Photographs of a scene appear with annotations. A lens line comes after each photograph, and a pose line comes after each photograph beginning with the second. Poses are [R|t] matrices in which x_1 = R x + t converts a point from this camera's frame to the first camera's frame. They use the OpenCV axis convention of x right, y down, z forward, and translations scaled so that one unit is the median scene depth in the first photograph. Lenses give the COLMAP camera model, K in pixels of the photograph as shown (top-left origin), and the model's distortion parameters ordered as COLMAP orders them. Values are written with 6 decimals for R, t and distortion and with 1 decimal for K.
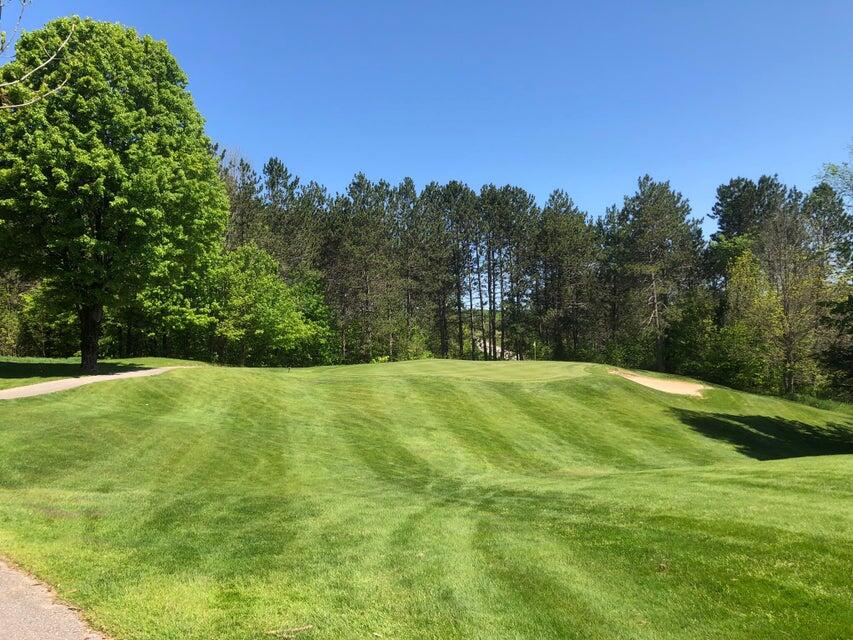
lens RADIAL K [[694.6, 0, 427.2], [0, 694.6, 319.3], [0, 0, 1]] dist [0.031254, -0.006809]
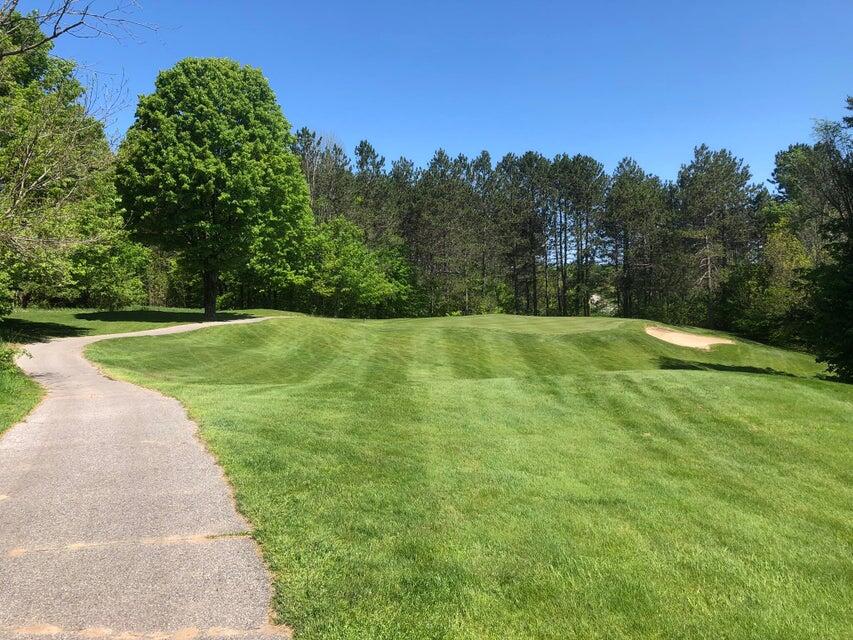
lens RADIAL K [[694.6, 0, 427.2], [0, 694.6, 318.2], [0, 0, 1]] dist [0.031254, -0.006809]
pose [[0.982393, 0.015743, -0.186163, 0.131634], [-0.003914, 0.997959, 0.063738, -0.010517], [0.186786, -0.061887, 0.980449, -0.179488]]
